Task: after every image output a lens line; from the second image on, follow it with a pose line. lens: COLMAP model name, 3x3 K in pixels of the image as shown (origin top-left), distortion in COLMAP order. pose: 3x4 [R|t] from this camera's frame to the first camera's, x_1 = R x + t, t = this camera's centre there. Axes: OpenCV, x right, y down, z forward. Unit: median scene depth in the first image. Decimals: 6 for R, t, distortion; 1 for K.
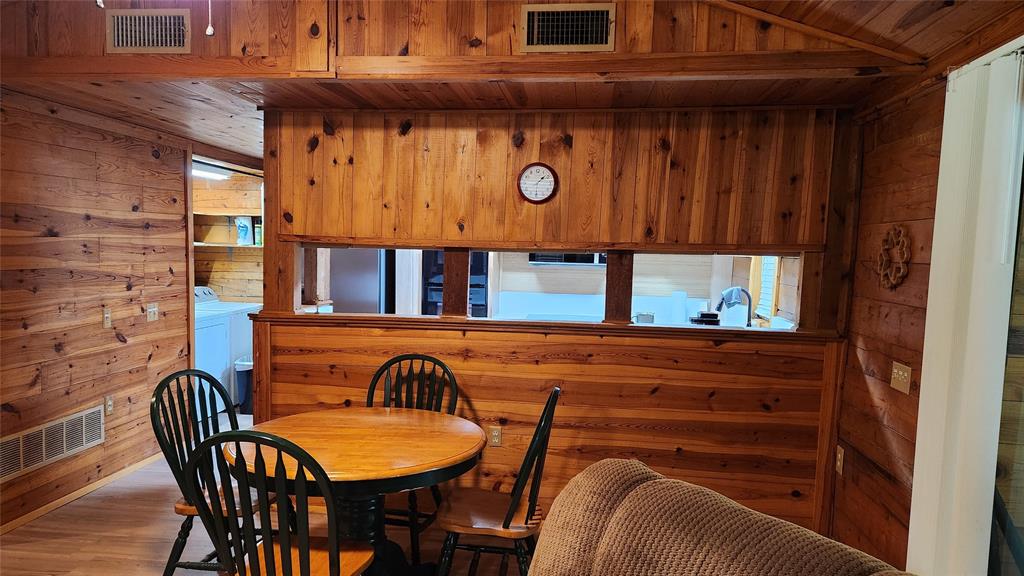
lens RADIAL K [[671.7, 0, 517.8], [0, 671.7, 294.6], [0, 0, 1]] dist [0.083811, -0.072596]
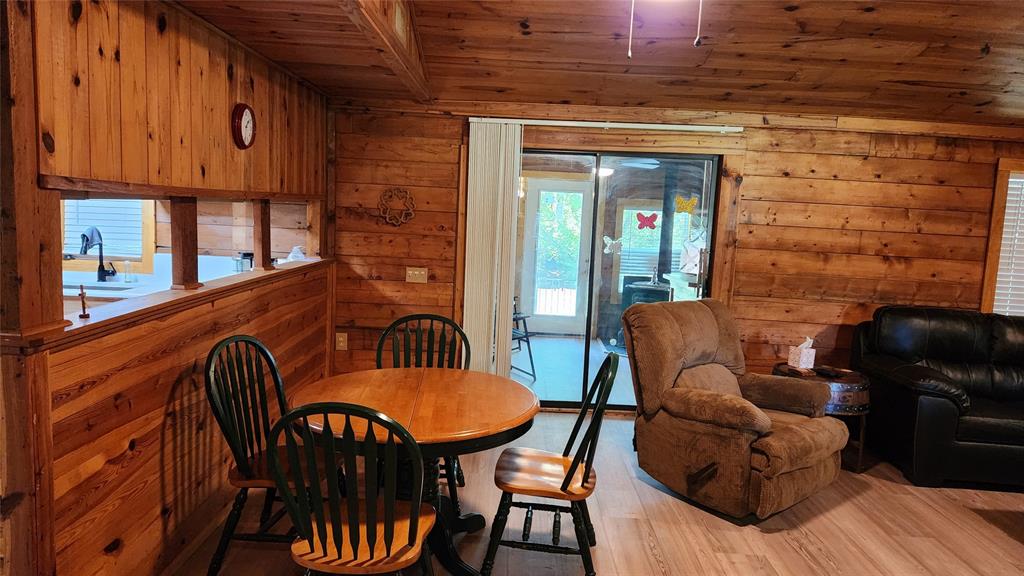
lens RADIAL K [[671.7, 0, 517.8], [0, 671.7, 294.6], [0, 0, 1]] dist [0.083811, -0.072596]
pose [[-0.118834, -0.151481, 0.981291, -0.930825], [0.028991, 0.987343, 0.155926, -0.071694], [-0.992491, 0.046978, -0.112938, 0.724440]]
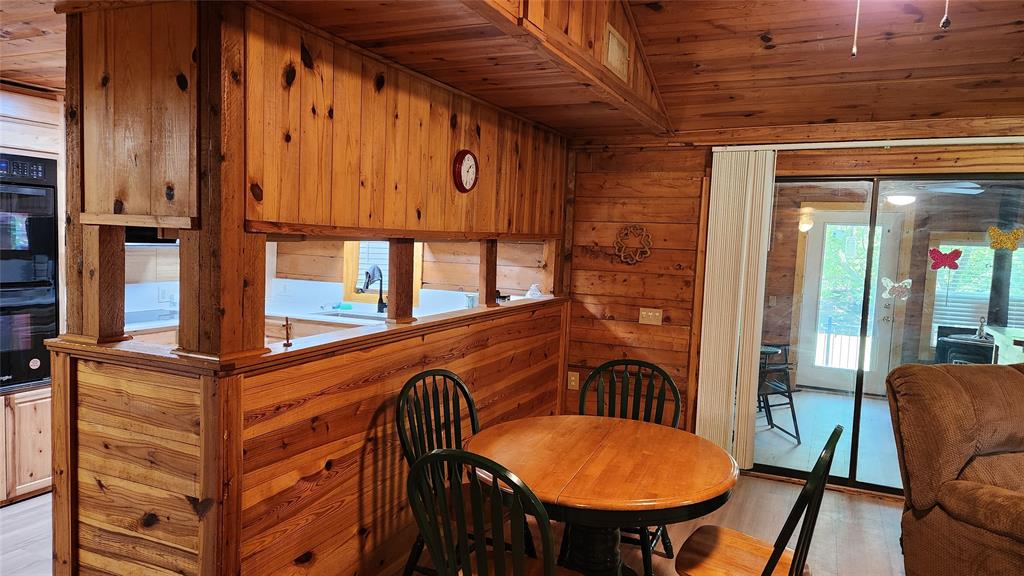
lens RADIAL K [[671.7, 0, 517.8], [0, 671.7, 294.6], [0, 0, 1]] dist [0.083811, -0.072596]
pose [[0.308006, -0.093908, 0.946739, -0.855661], [0.045549, 0.995431, 0.083919, -0.065123], [-0.950294, 0.017275, 0.310876, 0.612792]]
